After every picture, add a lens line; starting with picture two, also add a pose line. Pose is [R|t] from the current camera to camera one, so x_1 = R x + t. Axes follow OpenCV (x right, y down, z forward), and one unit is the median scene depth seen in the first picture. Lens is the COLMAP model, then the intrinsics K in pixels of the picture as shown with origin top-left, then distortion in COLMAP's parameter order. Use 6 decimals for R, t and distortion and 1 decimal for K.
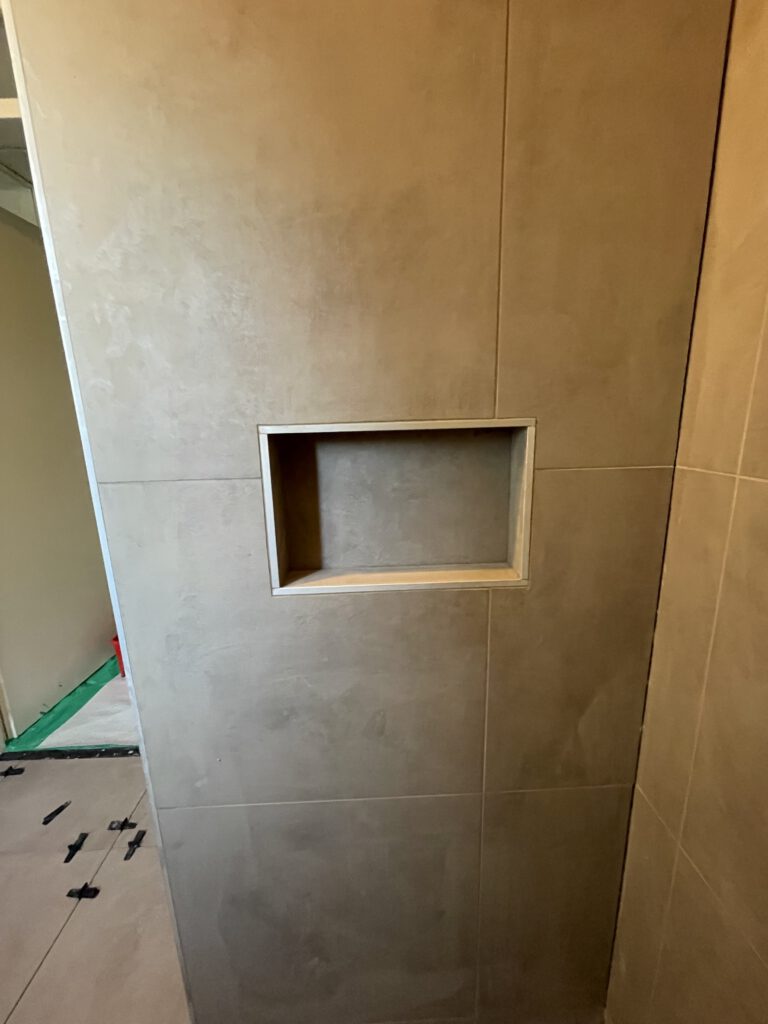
lens RADIAL K [[411.4, 0, 385.5], [0, 411.4, 502.8], [0, 0, 1]] dist [-0.008169, 0.002641]
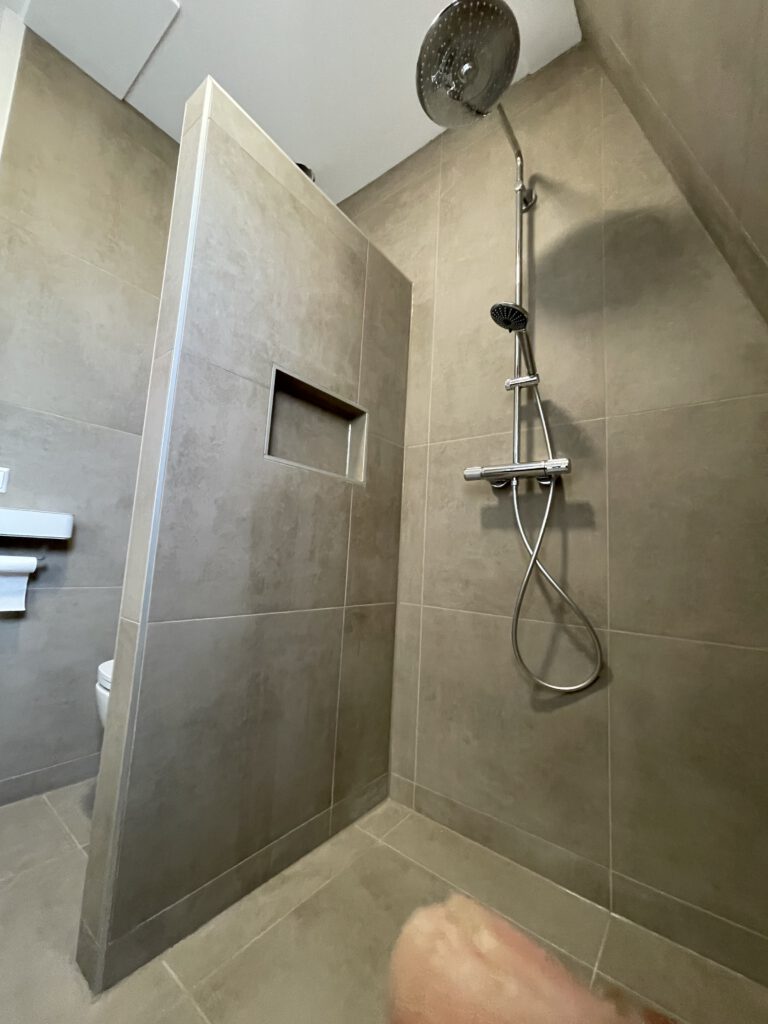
lens RADIAL K [[411.4, 0, 384.2], [0, 411.4, 512.4], [0, 0, 1]] dist [-0.008169, 0.002641]
pose [[0.631767, 0.158028, 0.758879, -1.300188], [0.096077, 0.955486, -0.278953, 1.034421], [-0.769181, 0.249144, 0.588462, -0.320023]]
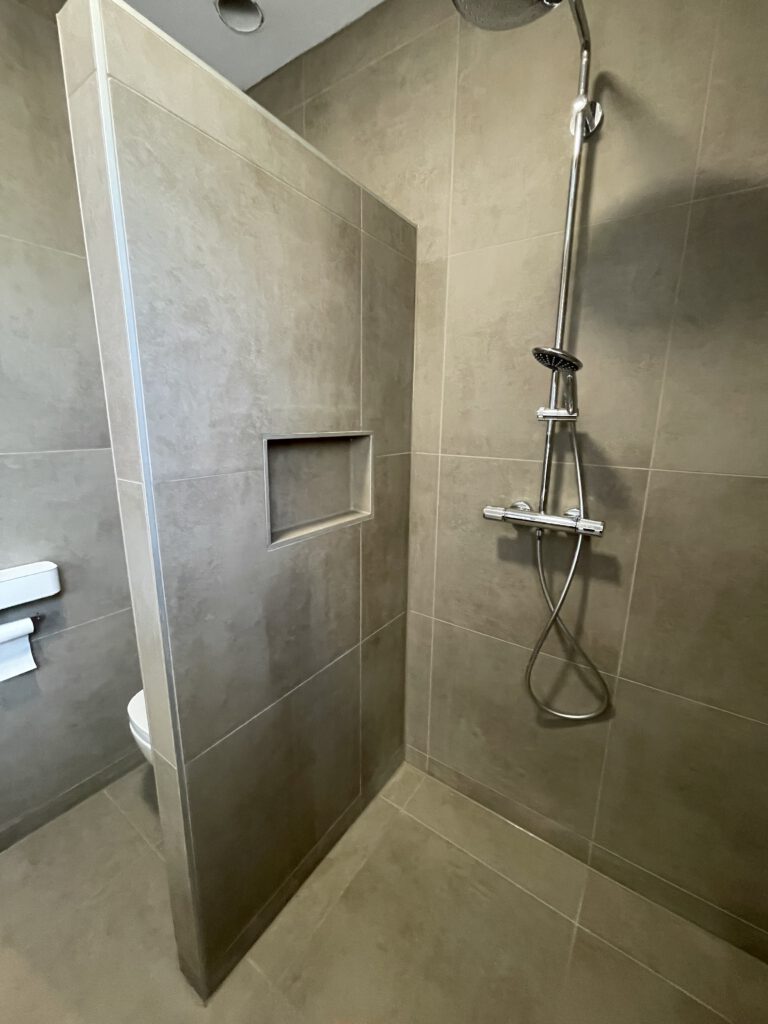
lens RADIAL K [[411.4, 0, 384.1], [0, 411.4, 507.4], [0, 0, 1]] dist [-0.008169, 0.002641]
pose [[0.595667, -0.136831, 0.791491, -1.270936], [0.143913, 0.987619, 0.062429, 0.047223], [-0.790234, 0.076719, 0.607984, -0.246807]]
